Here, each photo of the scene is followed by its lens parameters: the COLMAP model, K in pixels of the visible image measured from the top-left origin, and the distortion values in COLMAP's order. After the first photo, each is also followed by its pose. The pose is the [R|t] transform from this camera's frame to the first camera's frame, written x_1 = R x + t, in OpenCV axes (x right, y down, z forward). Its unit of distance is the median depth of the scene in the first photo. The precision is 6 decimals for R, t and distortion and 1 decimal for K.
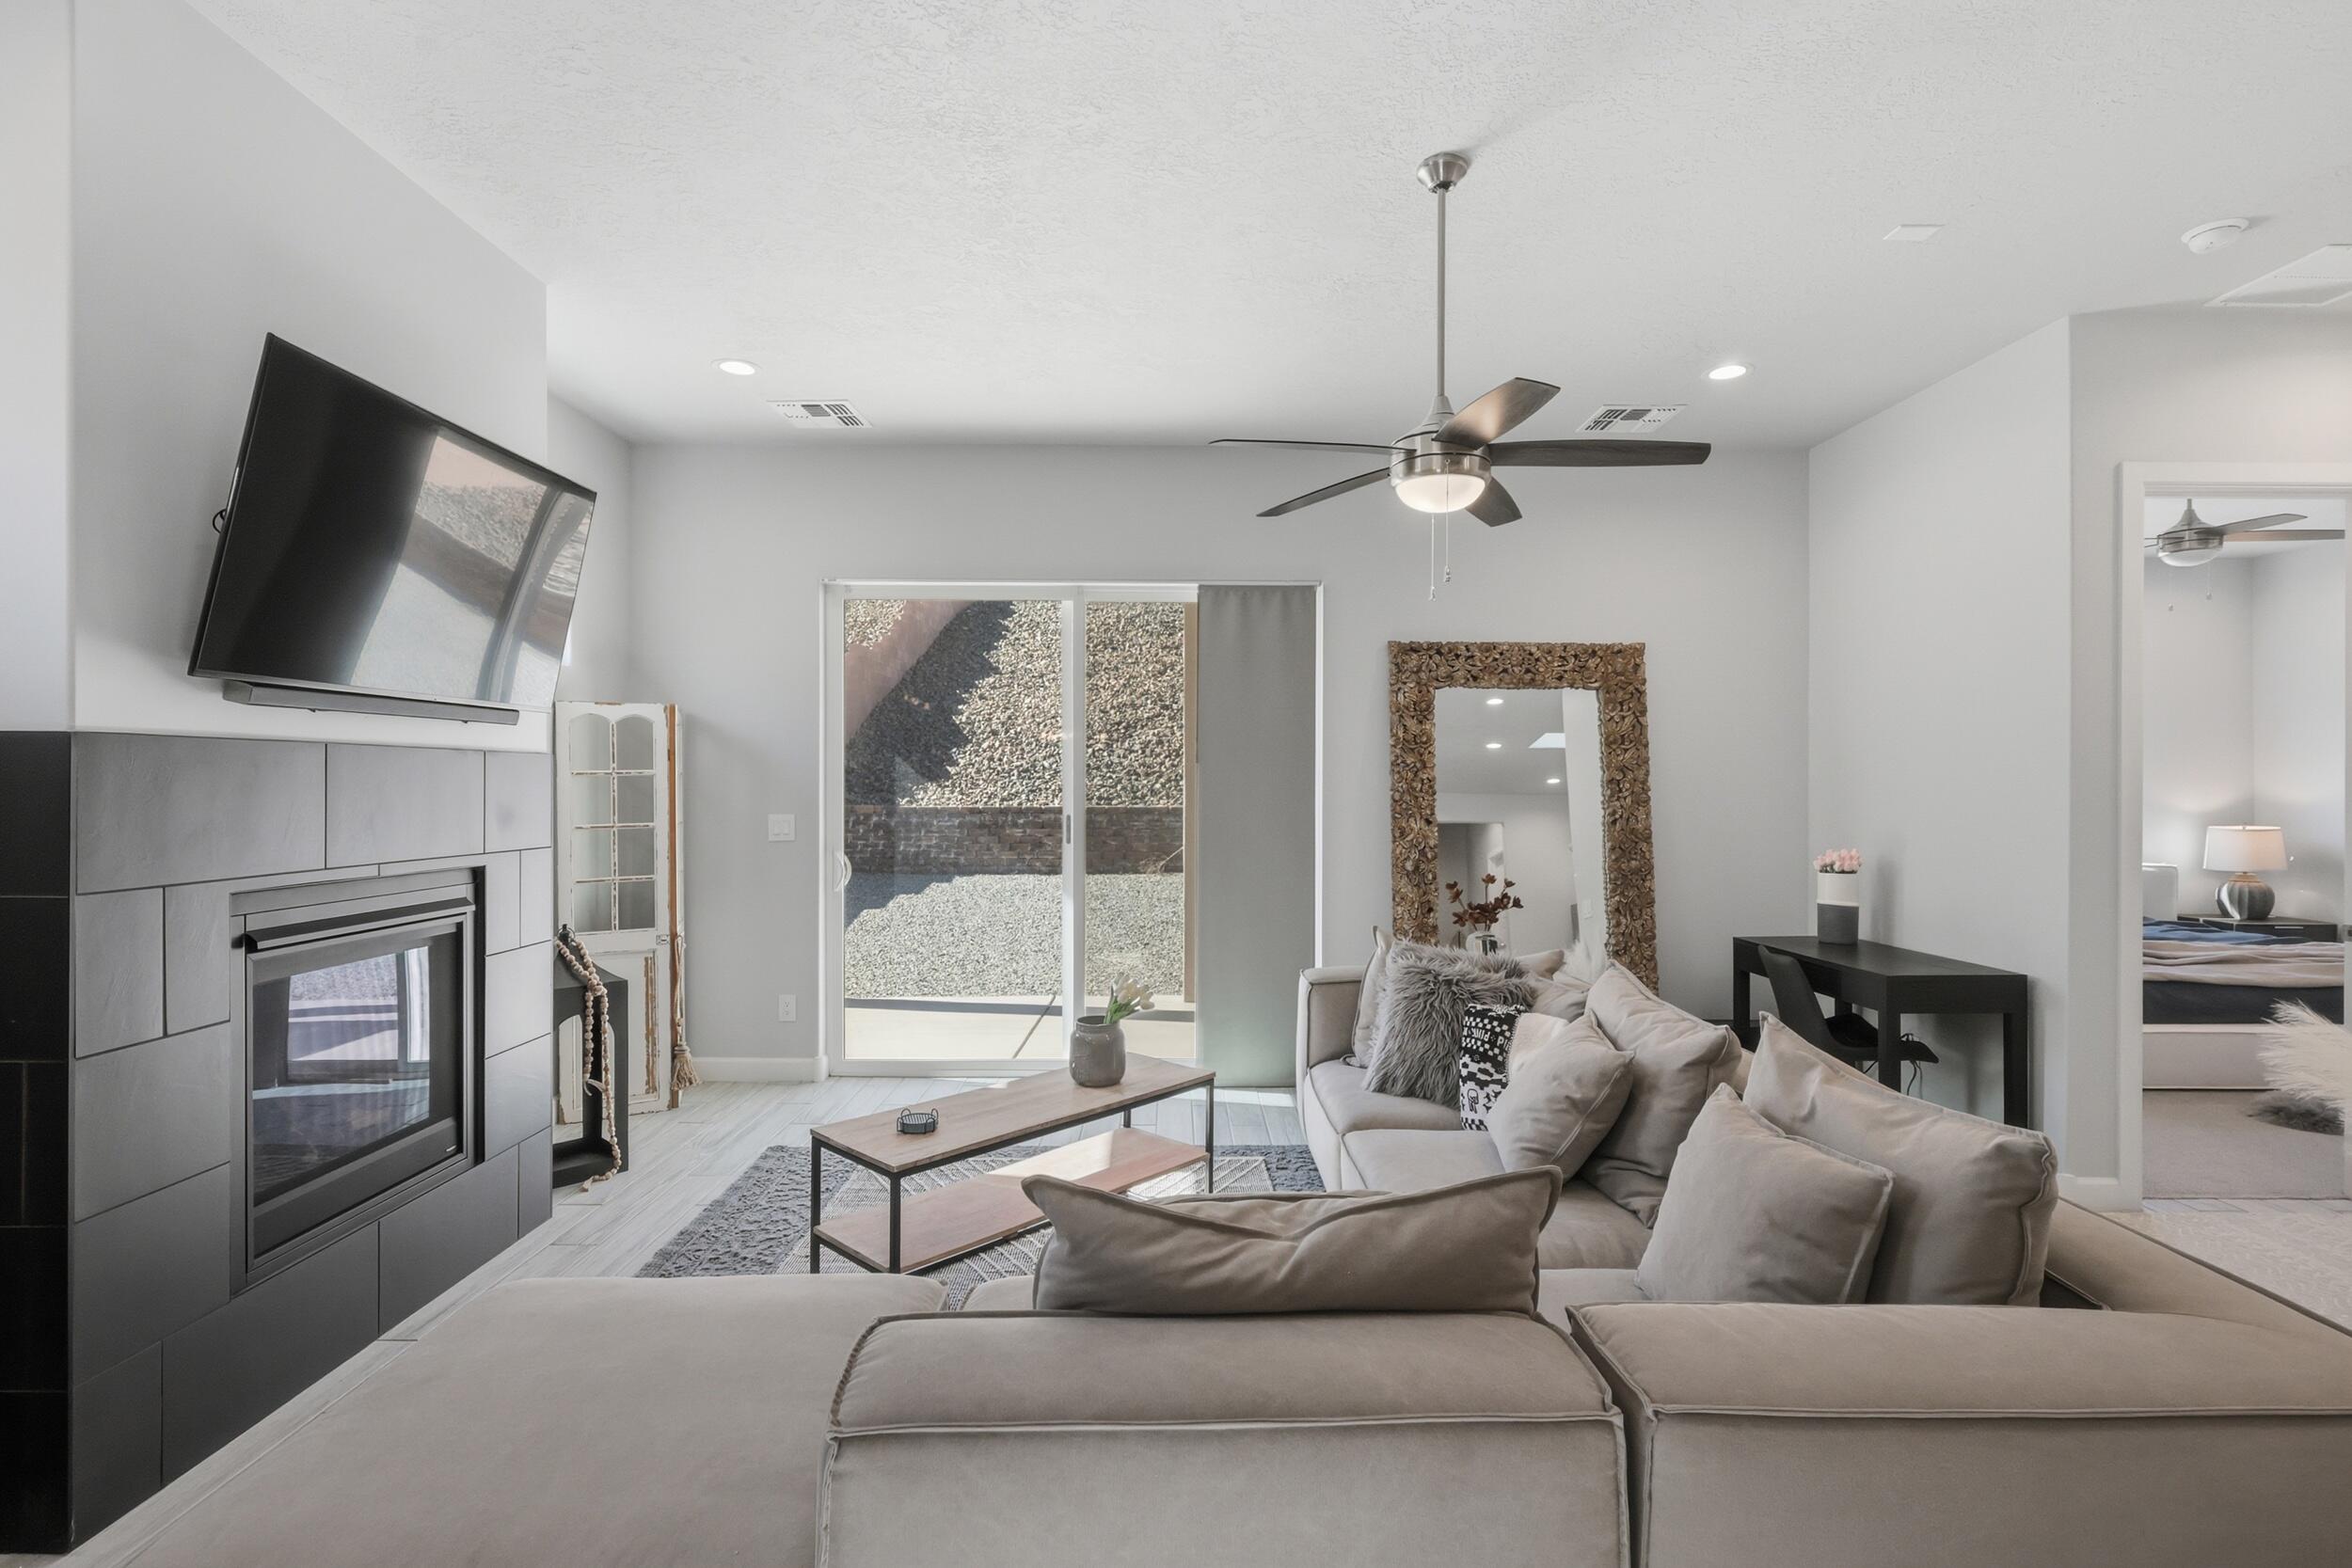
lens RADIAL K [[1102.1, 0, 1176.0], [0, 1102.1, 784.0], [0, 0, 1]] dist [0.000671, 0.000264]
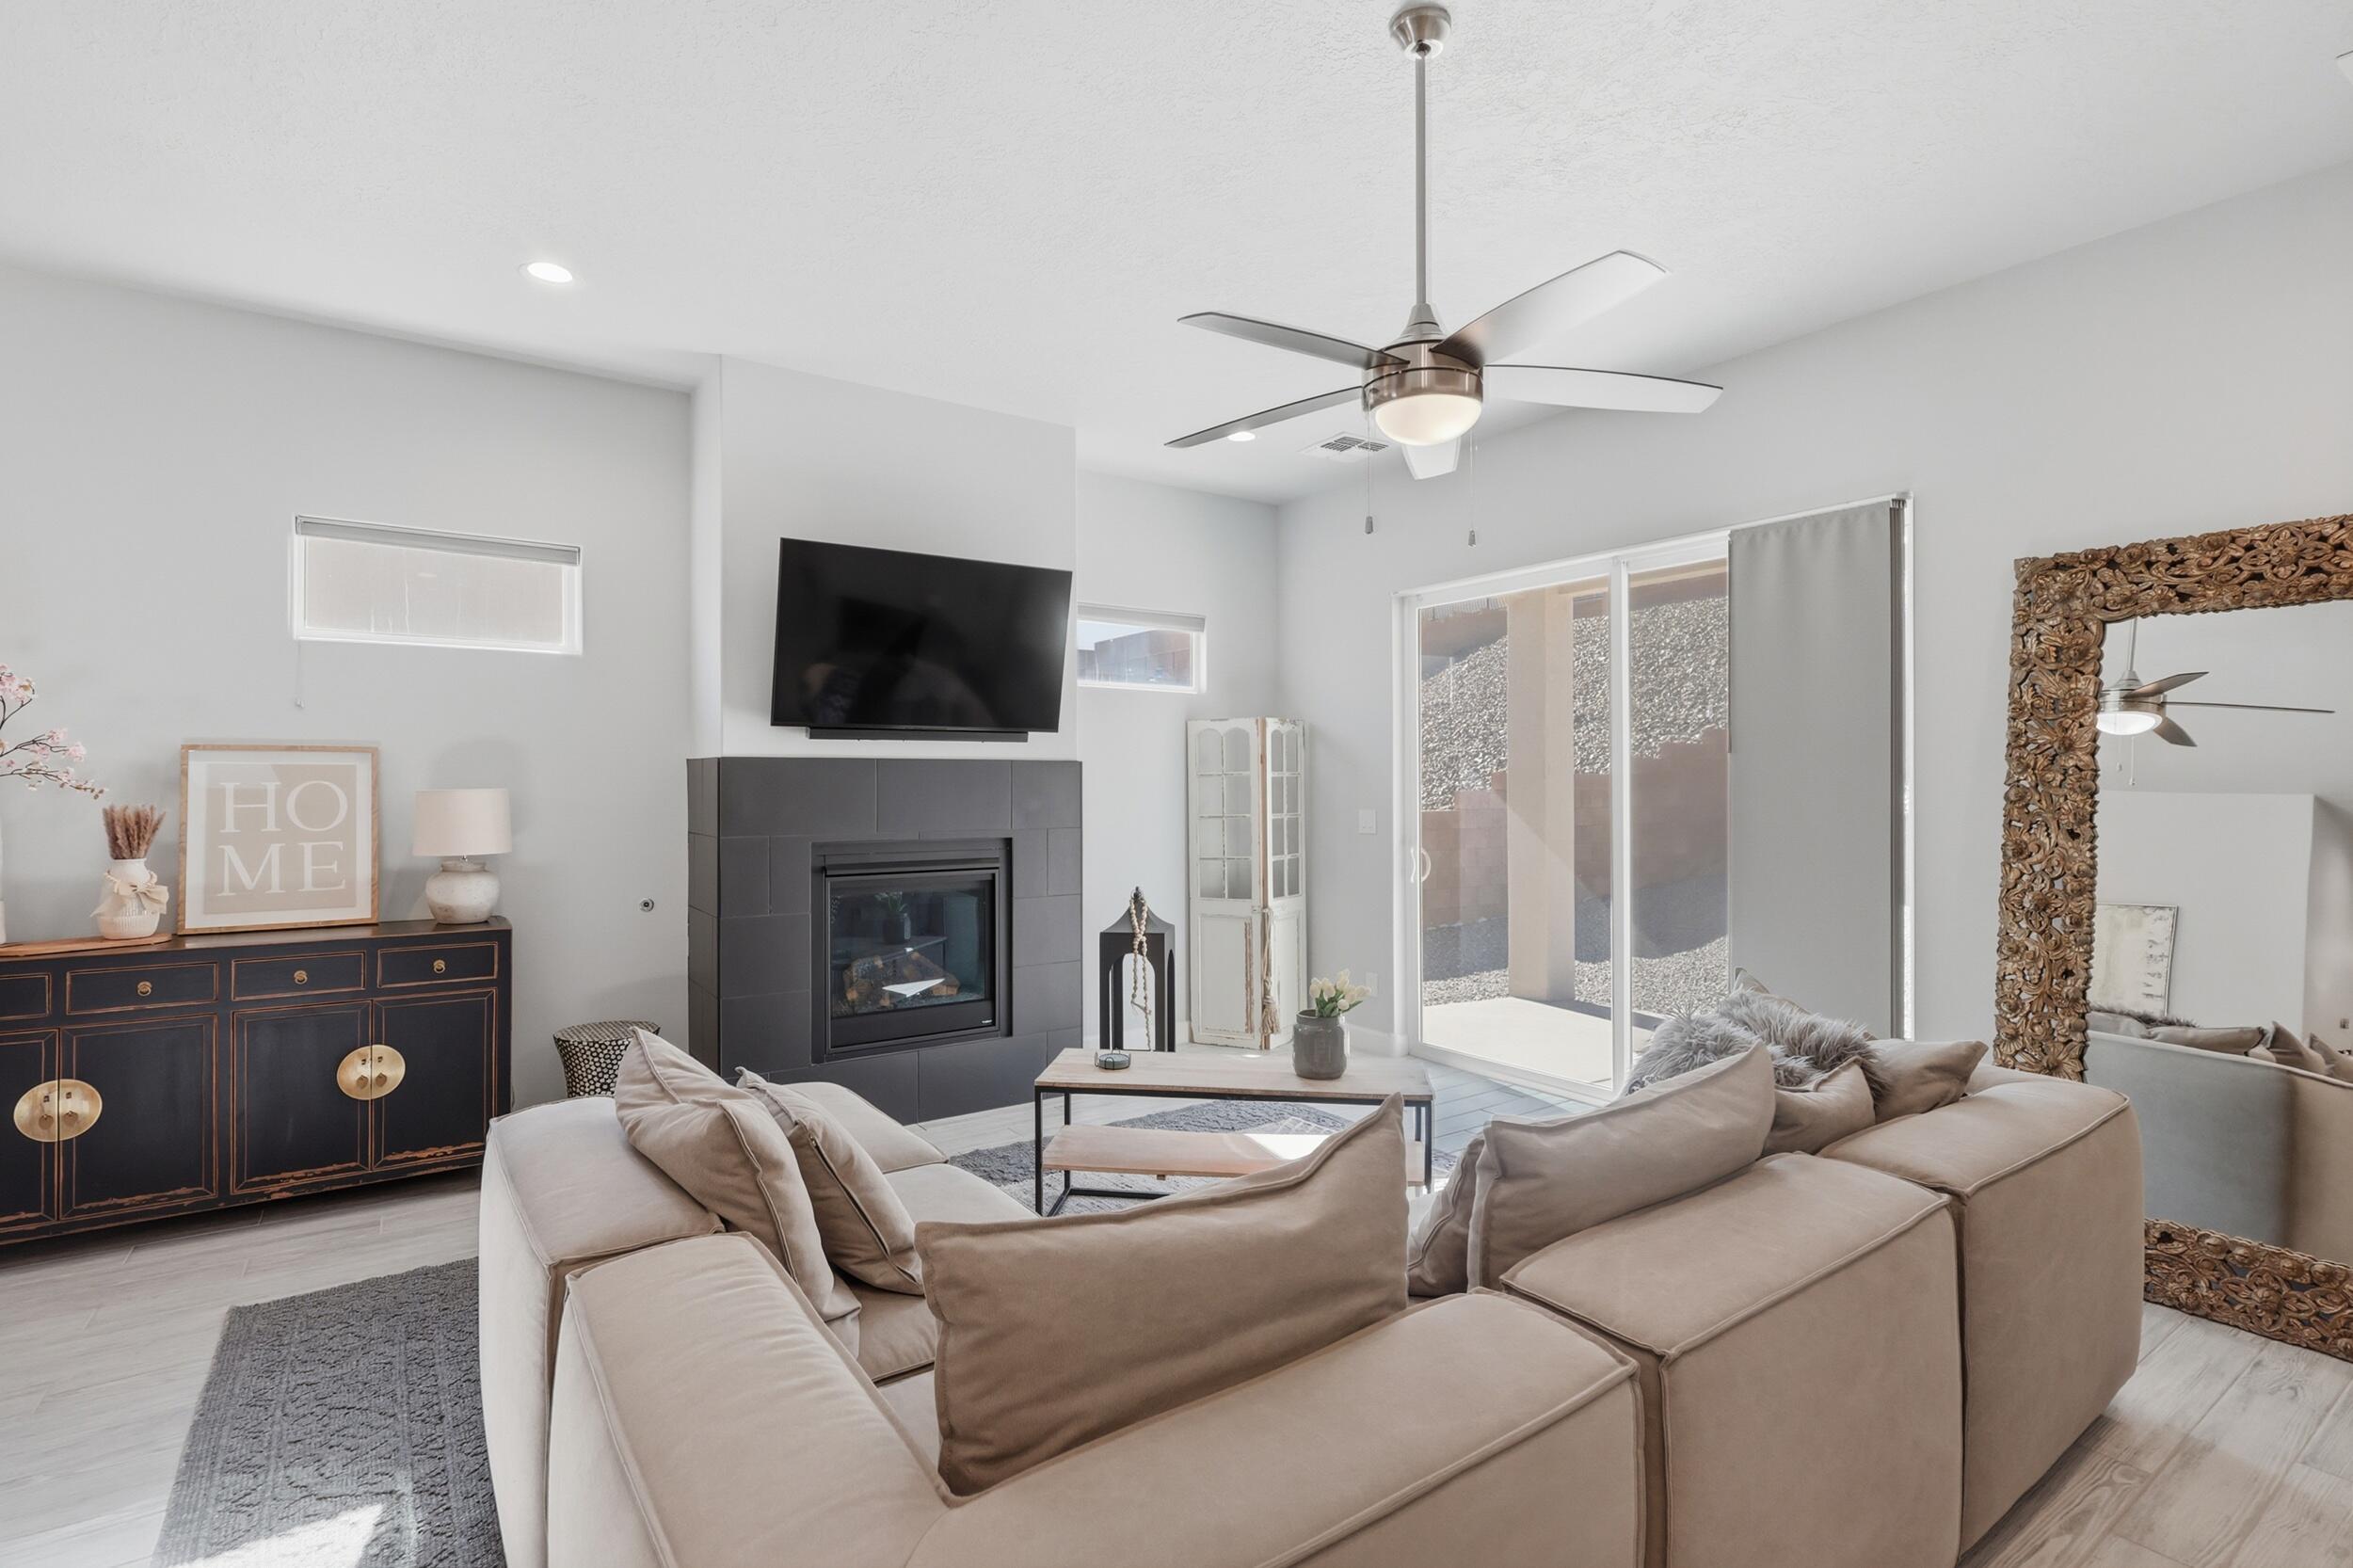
lens RADIAL K [[1090.3, 0, 1176.5], [0, 1090.3, 784.0], [0, 0, 1]] dist [-0.000608, -0.000024]
pose [[0.571914, -0.005732, -0.820294, 0.443844], [0.004571, 0.999982, -0.003801, 0.005032], [0.820301, -0.001576, 0.571930, 0.215472]]
